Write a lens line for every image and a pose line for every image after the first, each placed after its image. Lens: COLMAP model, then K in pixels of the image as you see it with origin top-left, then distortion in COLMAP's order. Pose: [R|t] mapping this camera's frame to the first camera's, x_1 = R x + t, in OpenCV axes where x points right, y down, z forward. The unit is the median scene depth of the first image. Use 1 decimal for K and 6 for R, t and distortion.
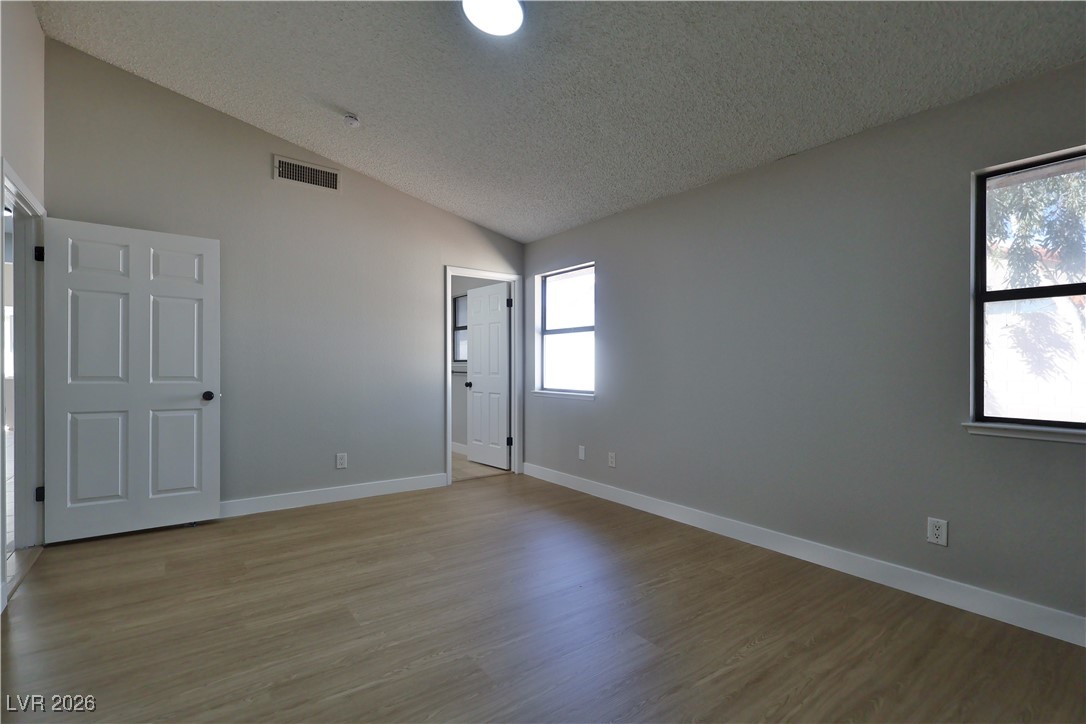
lens RADIAL K [[502.6, 0, 543.0], [0, 502.6, 362.0], [0, 0, 1]] dist [0.000304, 0.000312]
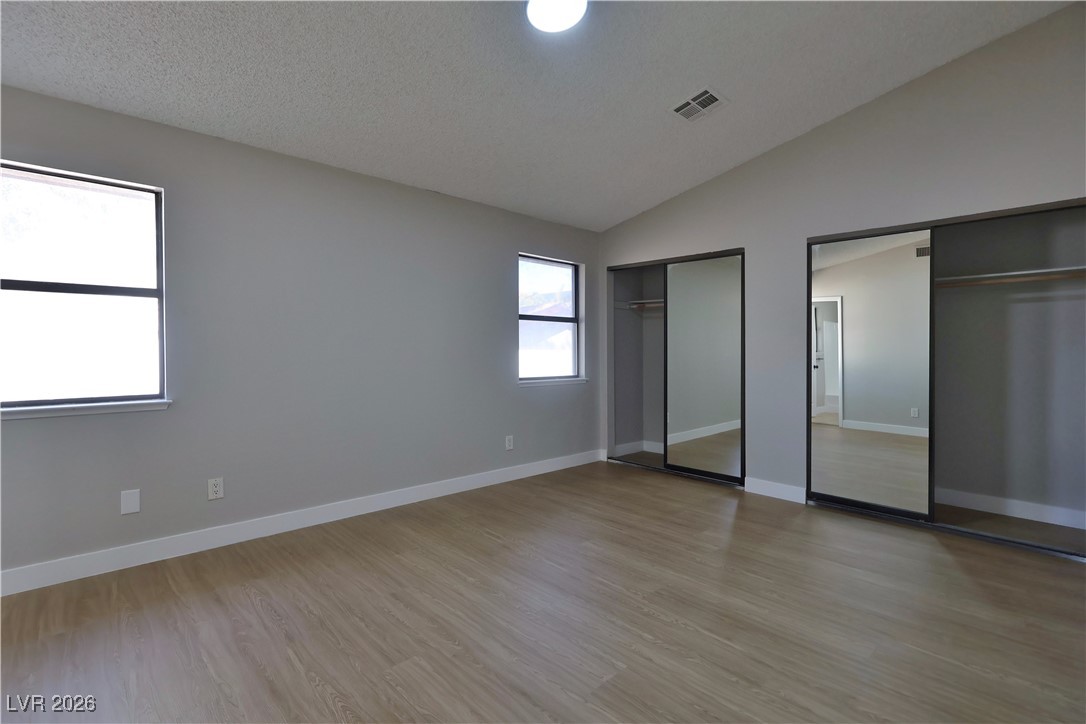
lens RADIAL K [[523.8, 0, 521.1], [0, 523.8, 358.0], [0, 0, 1]] dist [-0.001274, -0.000012]
pose [[-0.110173, -0.022334, 0.993661, -1.084289], [-0.012513, 0.999699, 0.021082, -0.013765], [-0.993834, -0.010111, -0.110420, 1.144045]]
